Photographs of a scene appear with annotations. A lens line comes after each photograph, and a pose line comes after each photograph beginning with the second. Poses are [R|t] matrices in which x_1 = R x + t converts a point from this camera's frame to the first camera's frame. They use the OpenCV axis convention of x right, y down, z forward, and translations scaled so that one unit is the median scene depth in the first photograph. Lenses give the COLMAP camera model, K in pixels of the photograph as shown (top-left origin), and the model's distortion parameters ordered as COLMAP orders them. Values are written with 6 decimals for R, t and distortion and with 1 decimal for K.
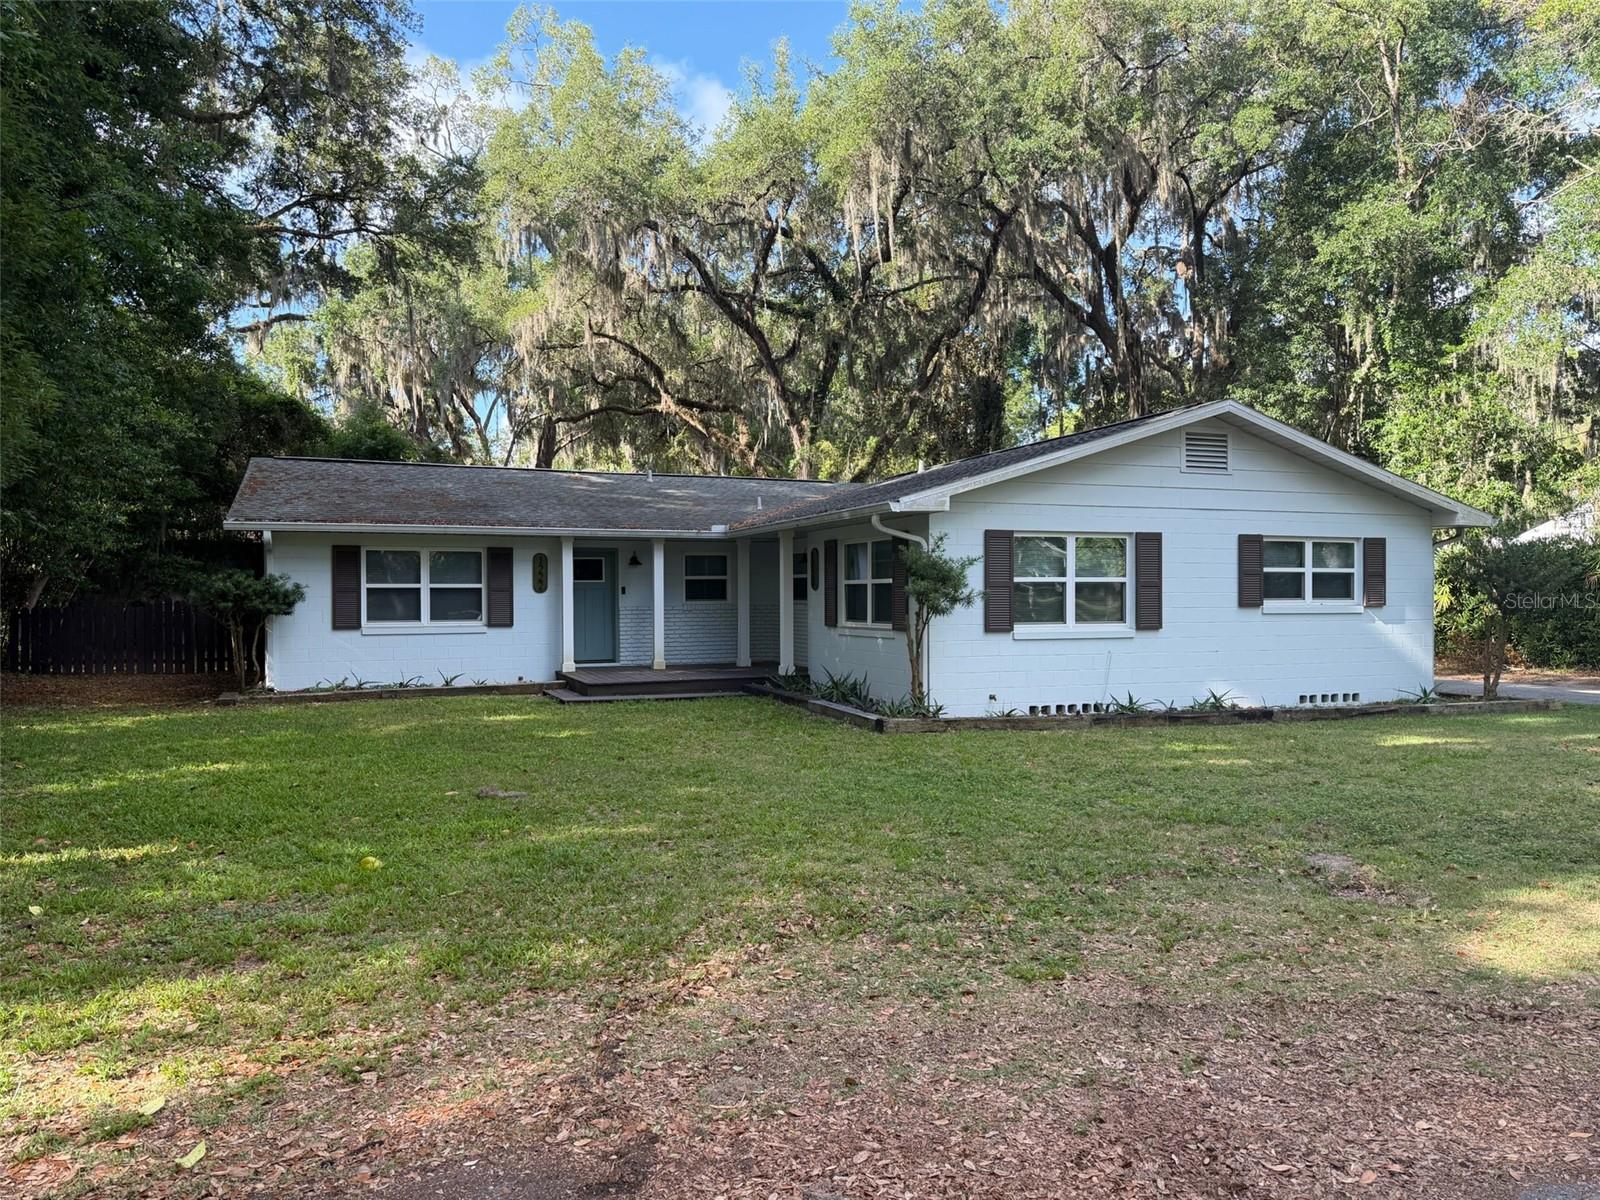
lens RADIAL K [[1132.0, 0, 794.0], [0, 1132.0, 602.7], [0, 0, 1]] dist [0.041518, -0.035206]
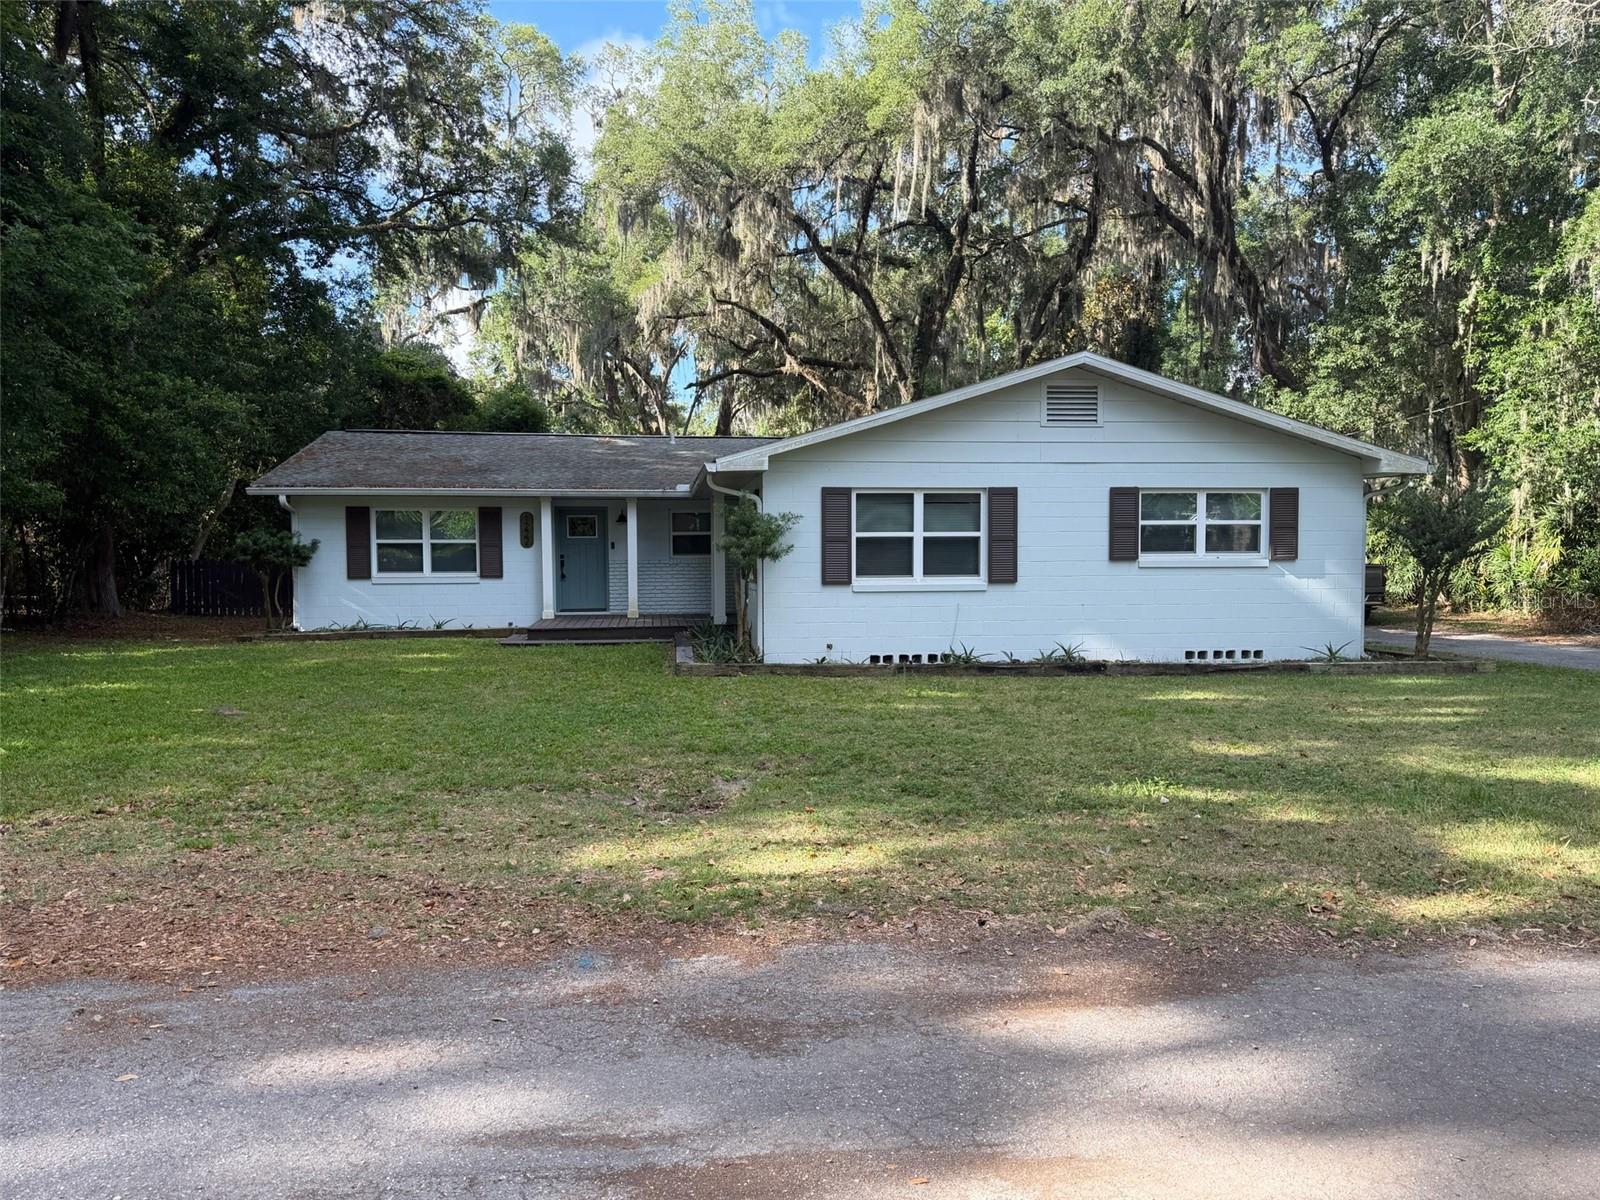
lens RADIAL K [[1132.0, 0, 807.1], [0, 1132.0, 602.4], [0, 0, 1]] dist [0.041518, -0.035206]
pose [[0.971279, 0.009583, -0.237749, 0.331269], [-0.000132, 0.999210, 0.039738, 0.000770], [0.237942, -0.038565, 0.970514, -0.022419]]
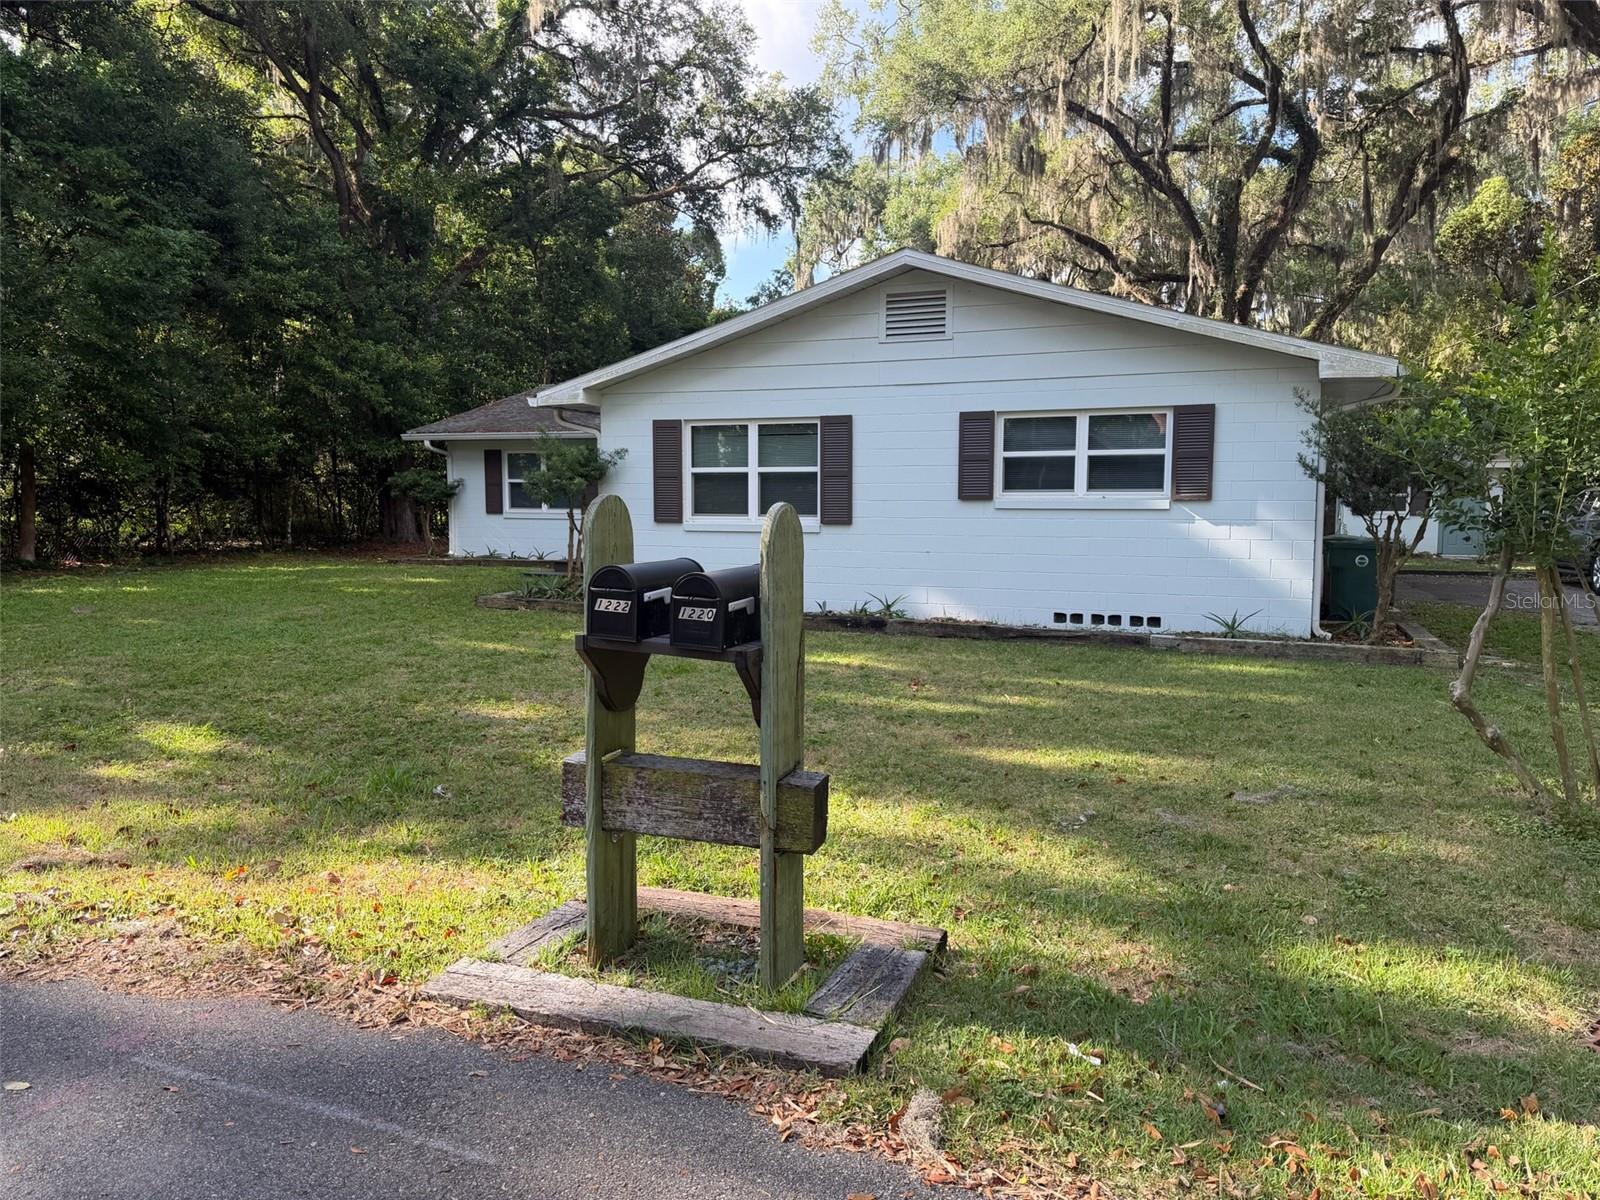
lens RADIAL K [[1132.0, 0, 807.8], [0, 1132.0, 605.8], [0, 0, 1]] dist [0.041518, -0.035206]
pose [[0.726503, 0.069879, -0.683601, 0.791224], [-0.006861, 0.995504, 0.094471, 0.002908], [0.687129, -0.063944, 0.723716, 0.286094]]
